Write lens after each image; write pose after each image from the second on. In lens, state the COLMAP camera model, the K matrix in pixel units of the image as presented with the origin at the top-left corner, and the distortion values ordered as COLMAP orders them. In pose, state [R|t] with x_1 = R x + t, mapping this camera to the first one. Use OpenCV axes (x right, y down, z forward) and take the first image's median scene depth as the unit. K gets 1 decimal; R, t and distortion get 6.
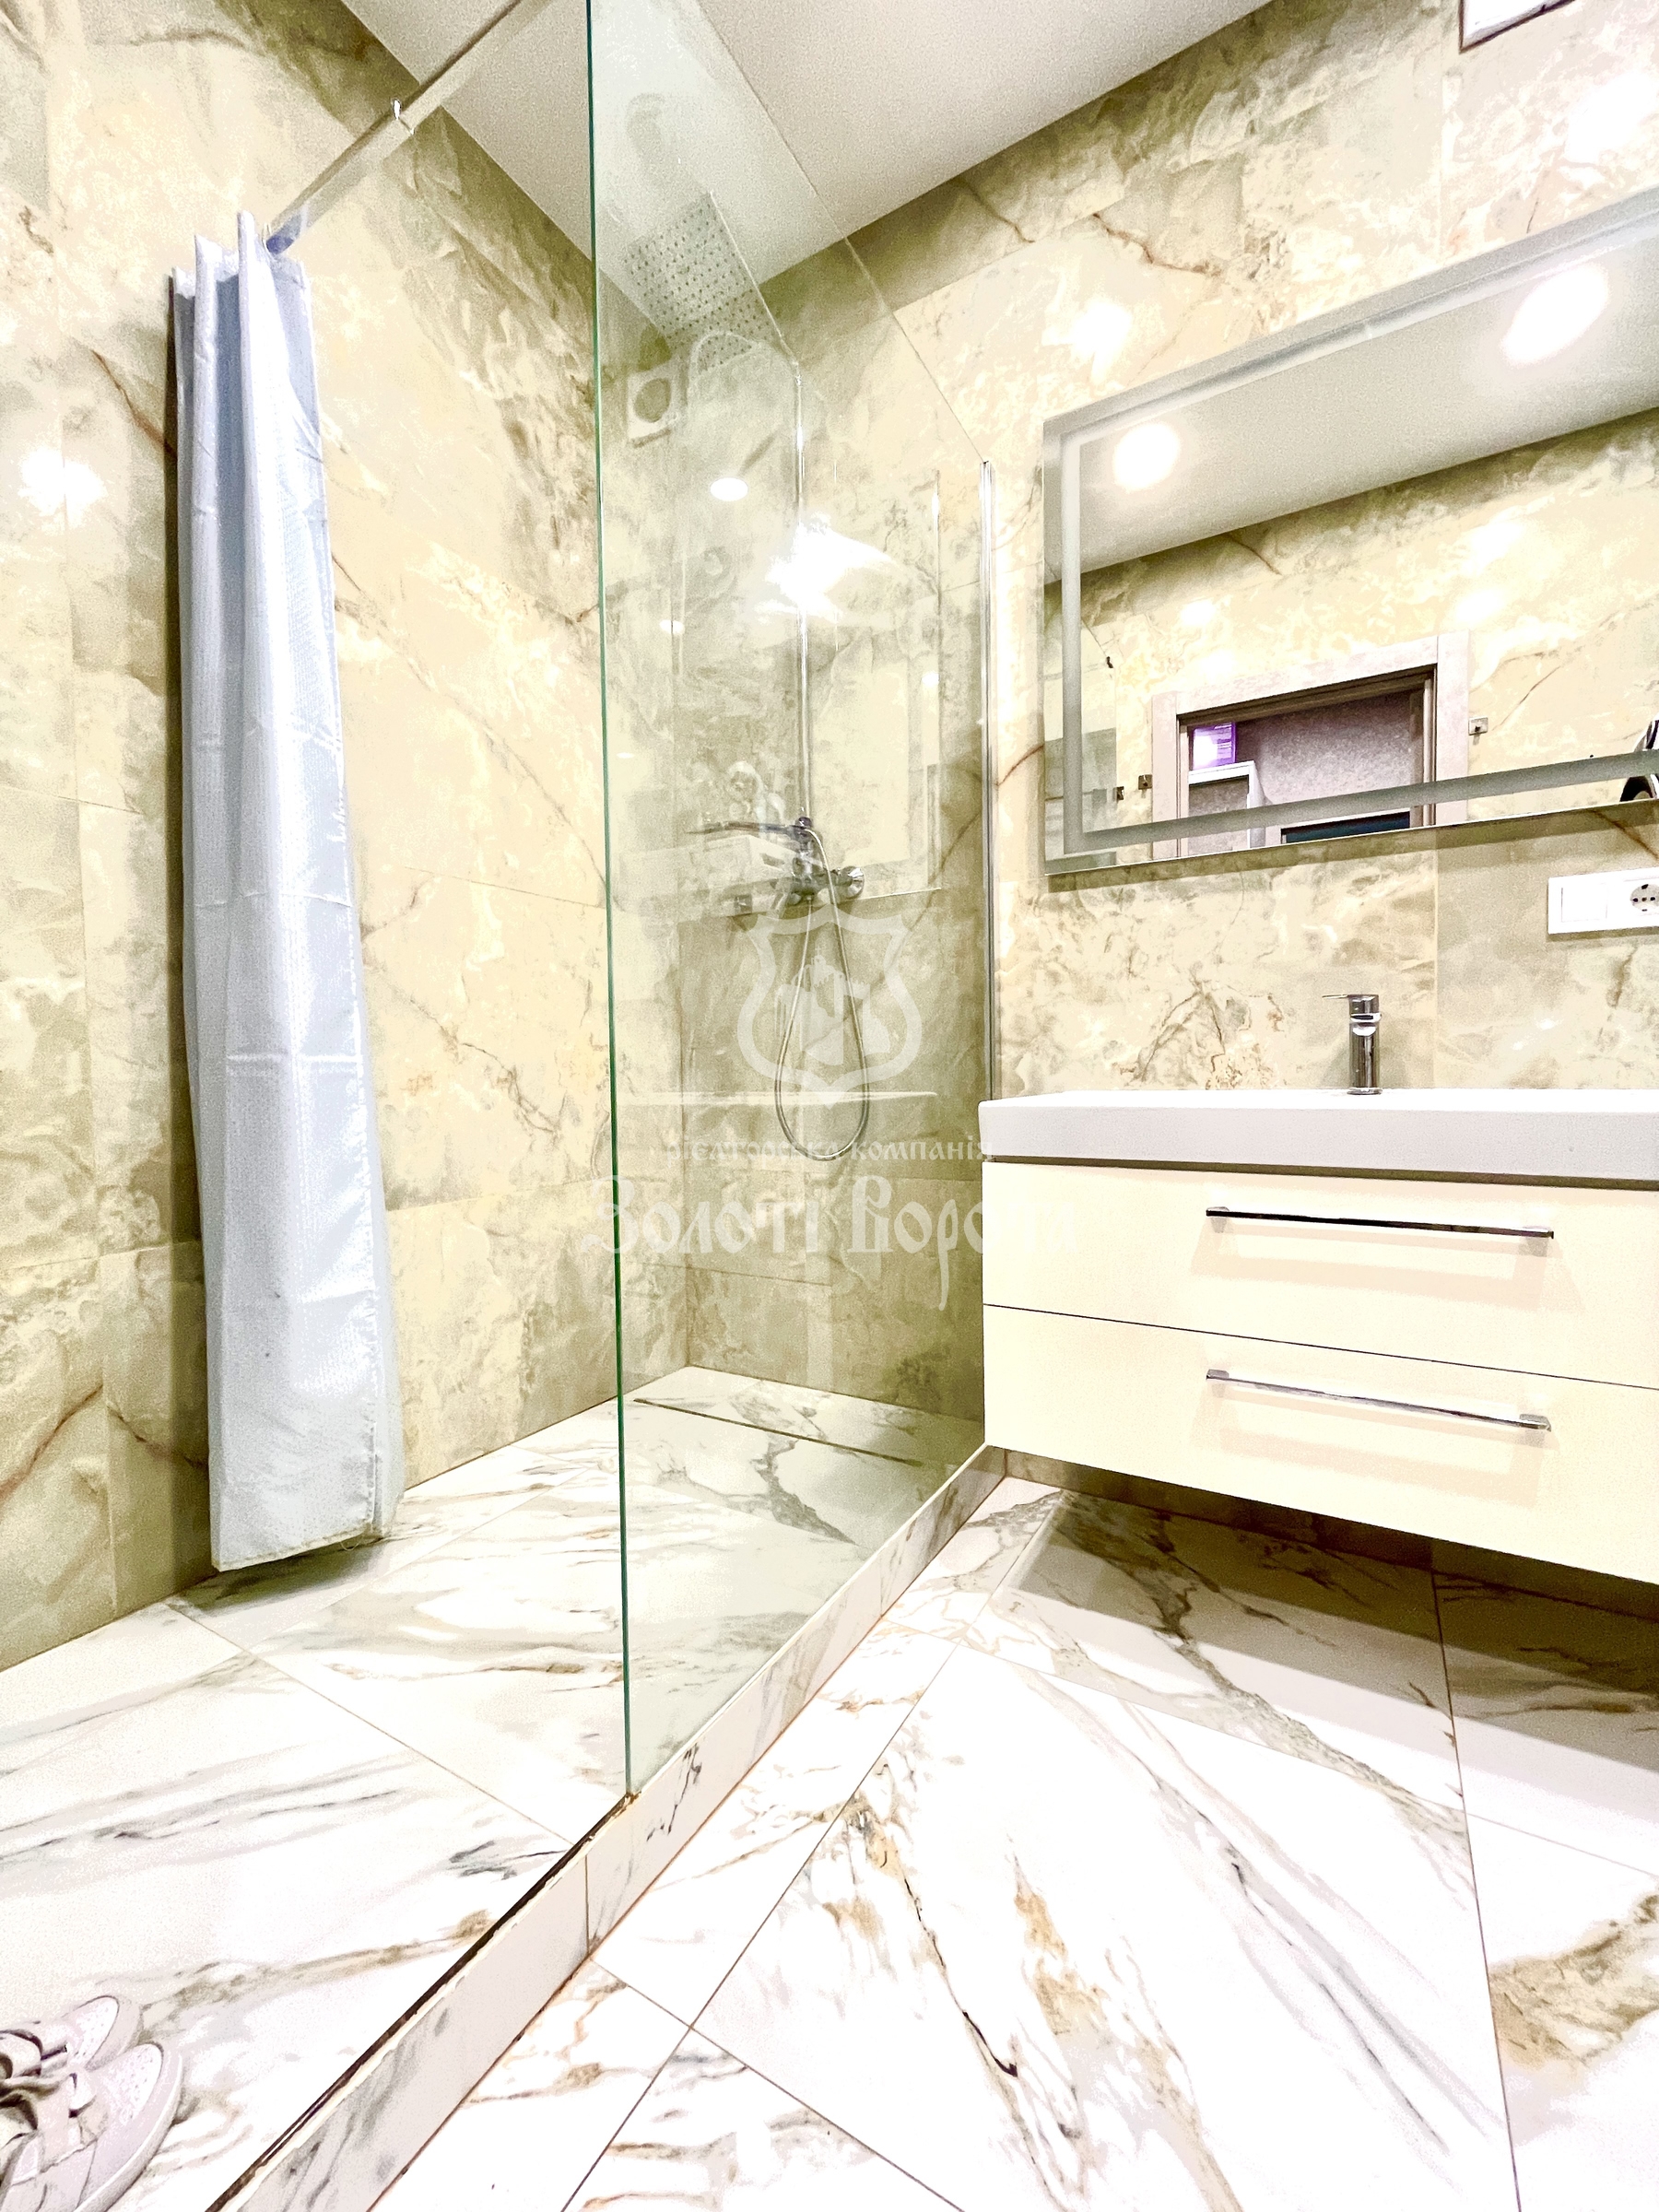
lens RADIAL K [[892.1, 0, 829.5], [0, 892.1, 1106.0], [0, 0, 1]] dist [-0.001634, 0.000220]
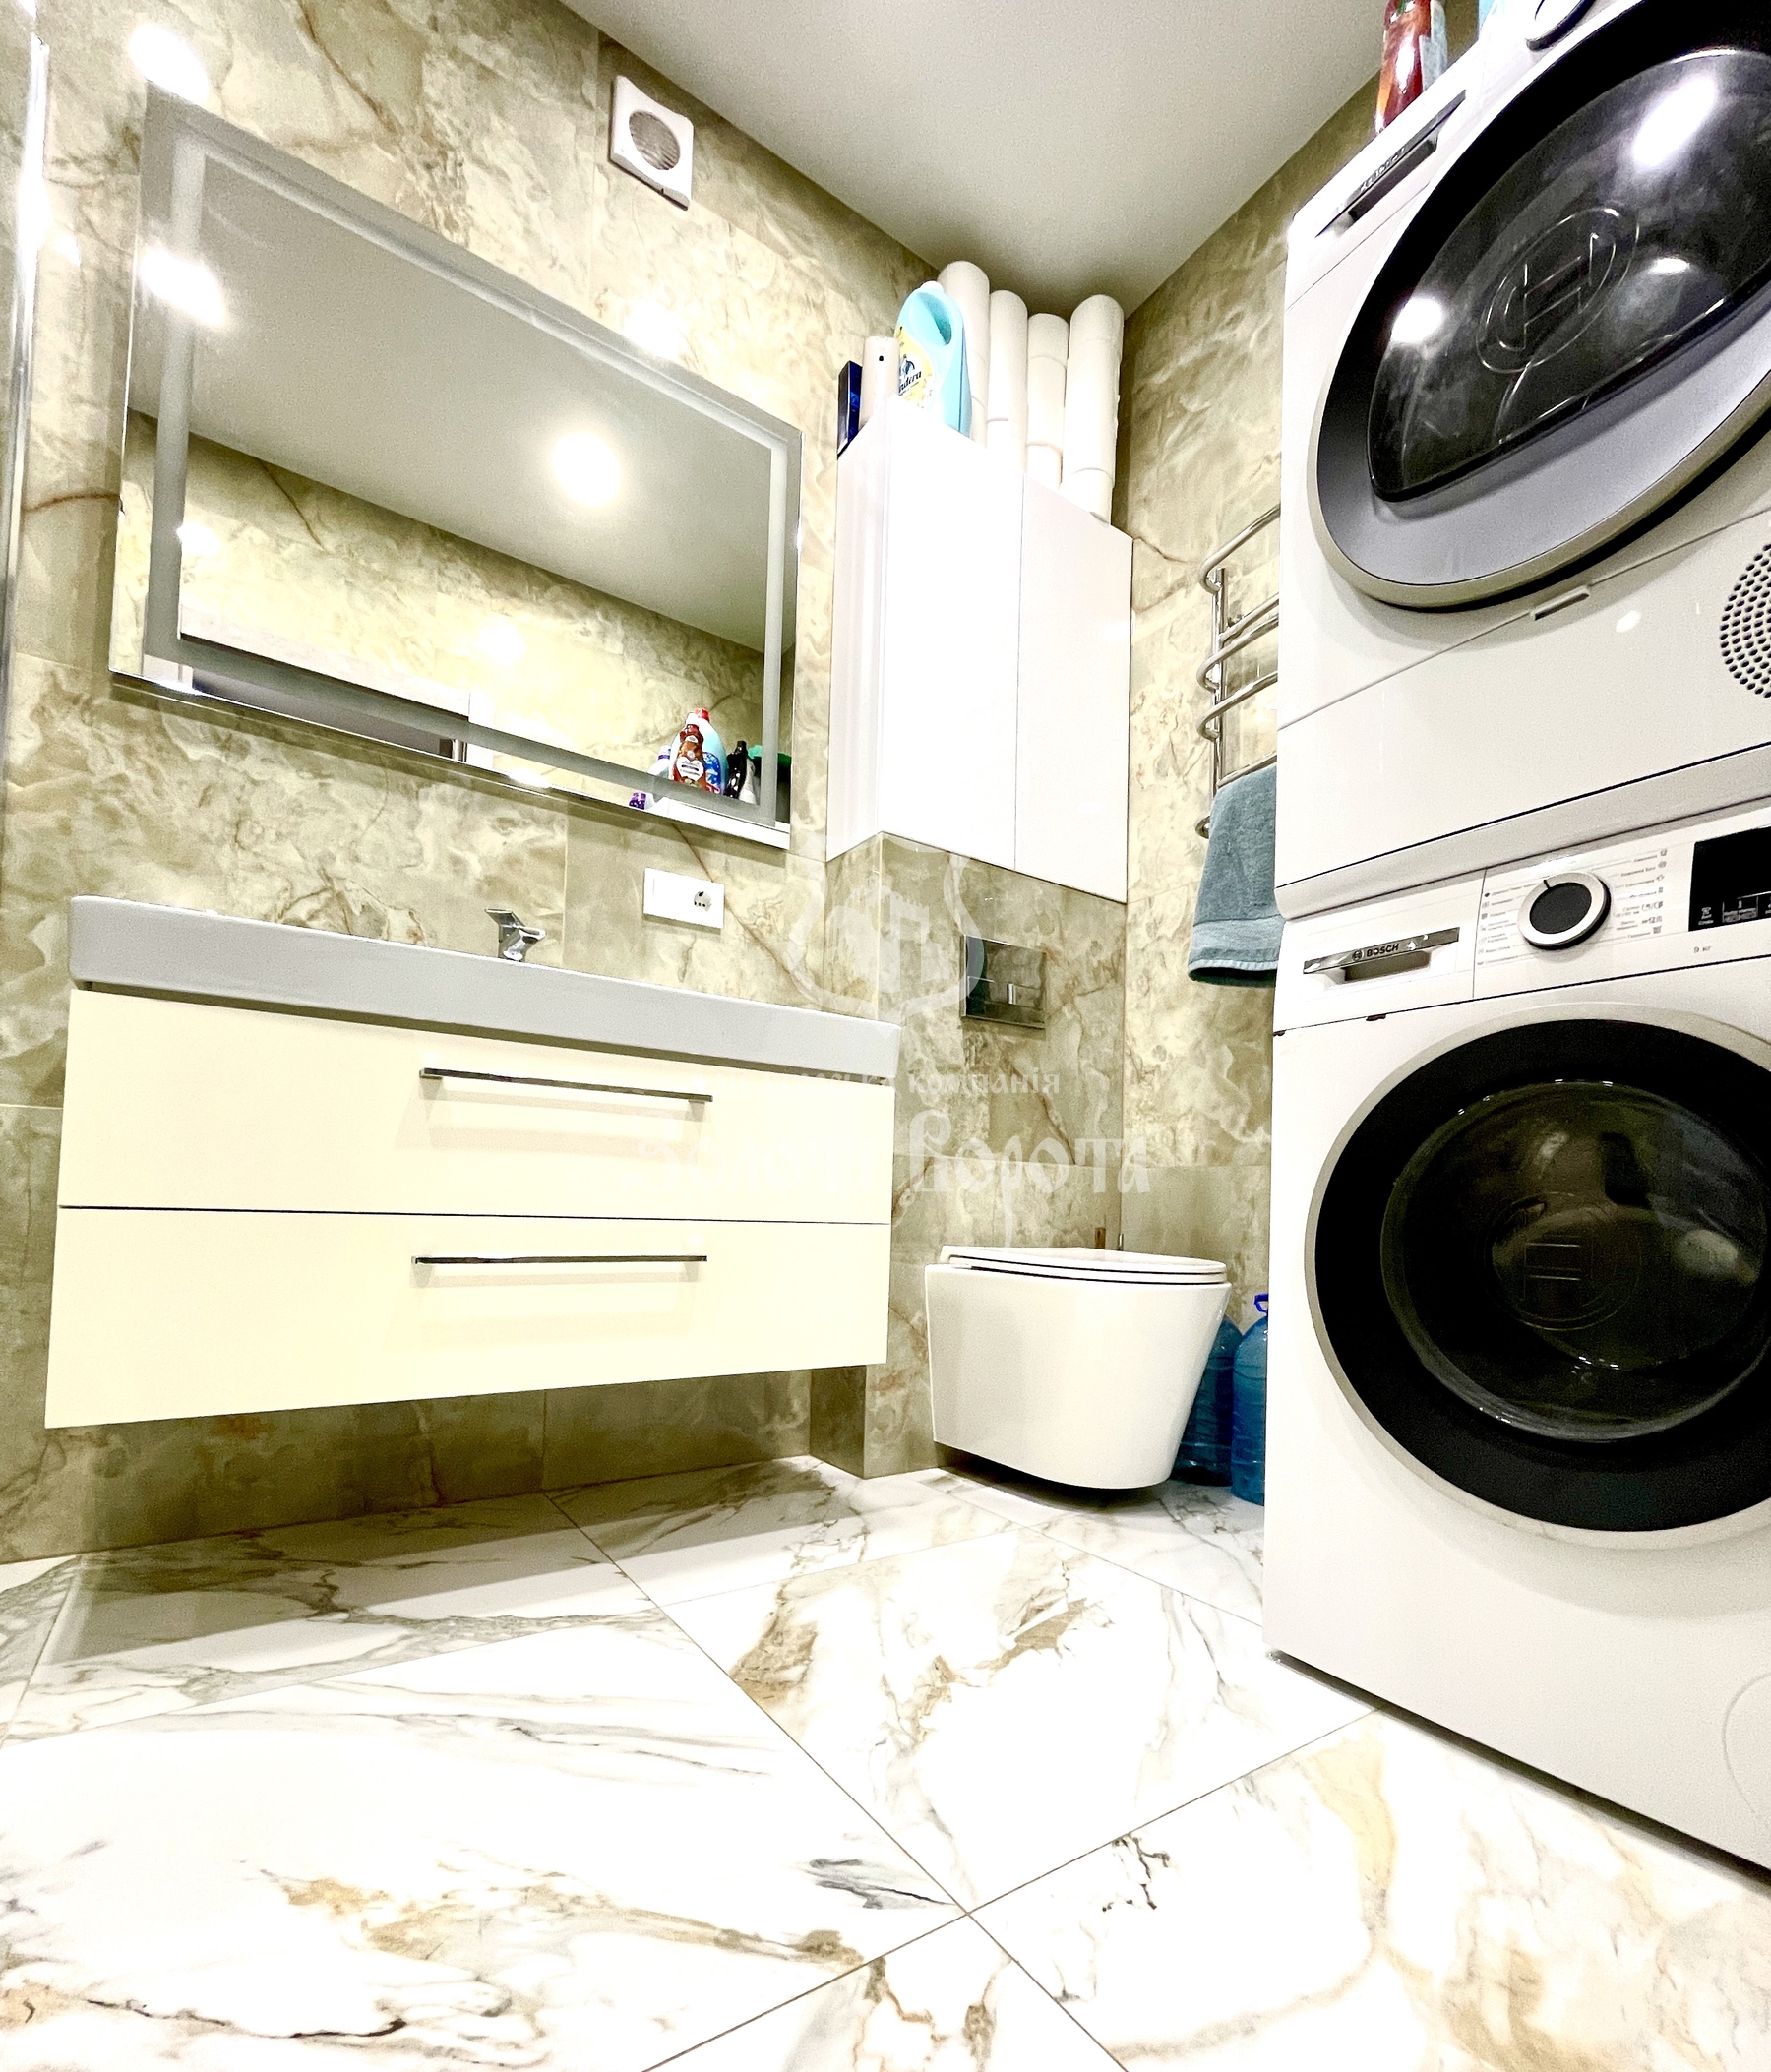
lens RADIAL K [[959.5, 0, 878.8], [0, 959.5, 1175.3], [0, 0, 1]] dist [-0.001435, 0.000273]
pose [[0.434299, 0.061876, 0.898641, -0.160856], [-0.003913, 0.997758, -0.066810, 0.201109], [-0.900760, 0.025499, 0.433567, 0.133475]]
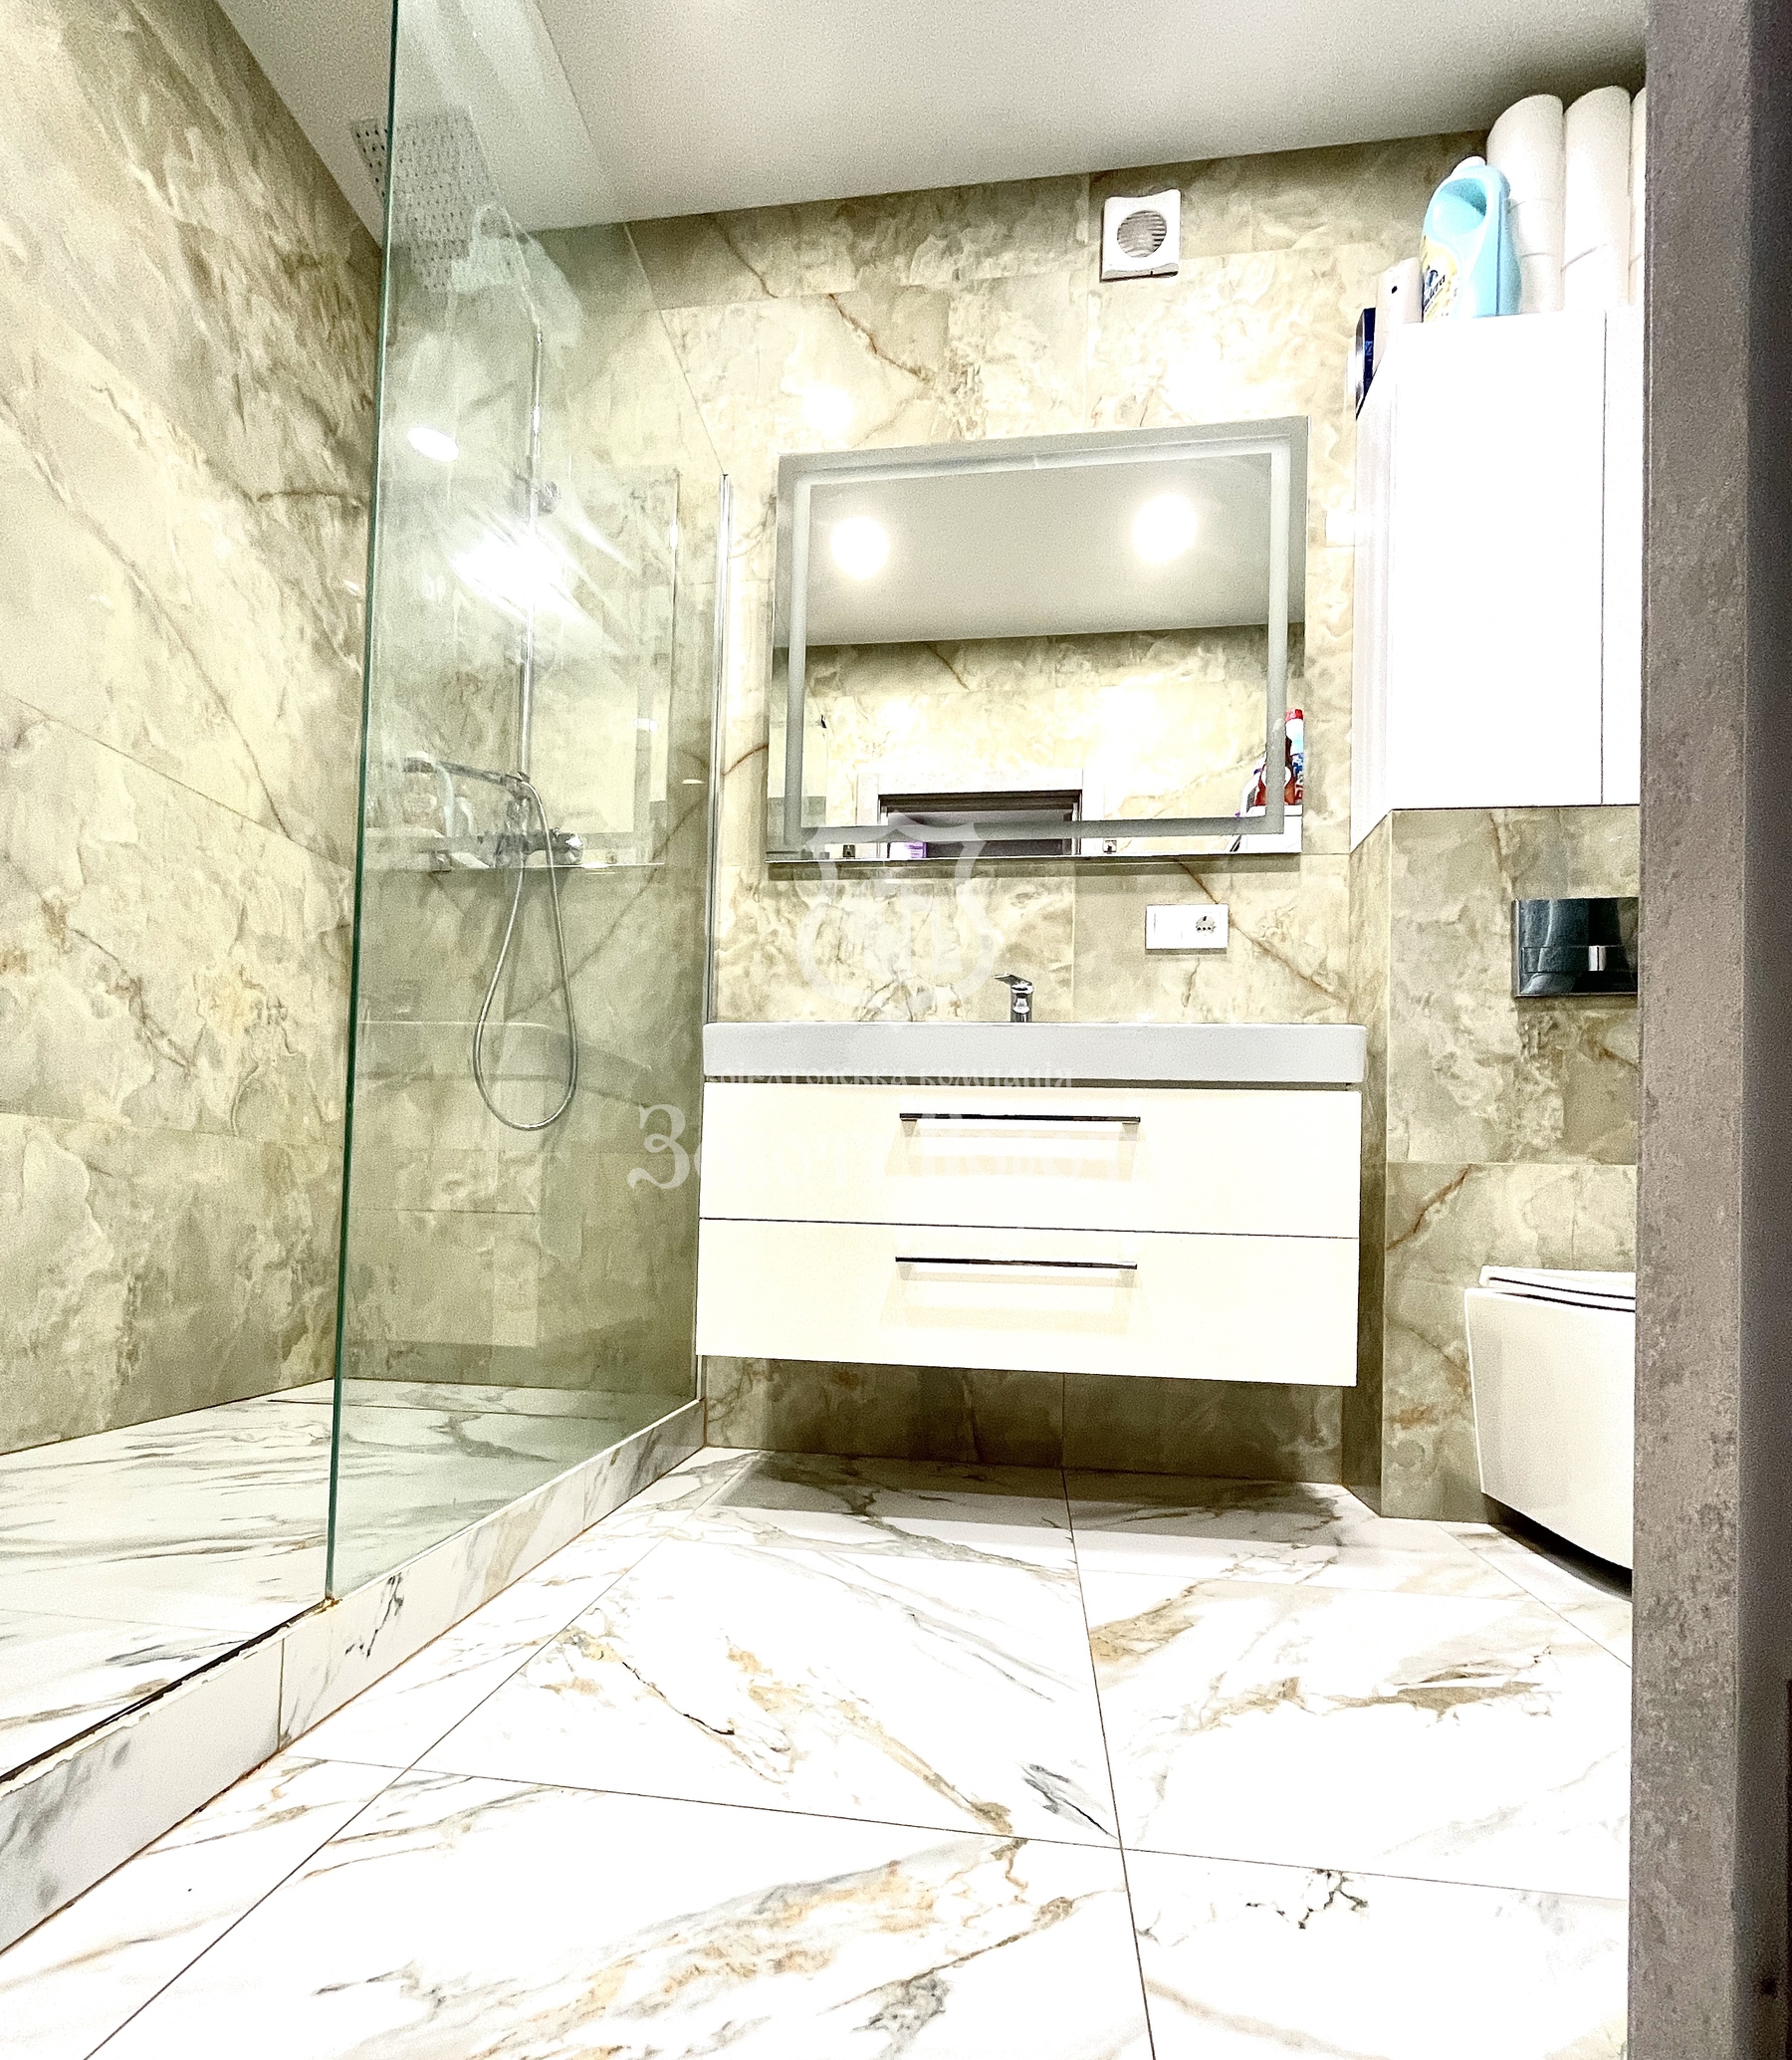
lens RADIAL K [[963.6, 0, 888.9], [0, 963.6, 1189.7], [0, 0, 1]] dist [-0.000919, 0.000156]
pose [[0.920103, 0.050236, 0.388441, -0.052466], [-0.028548, 0.997704, -0.061410, 0.207835], [-0.390634, 0.045414, 0.919425, -0.103075]]
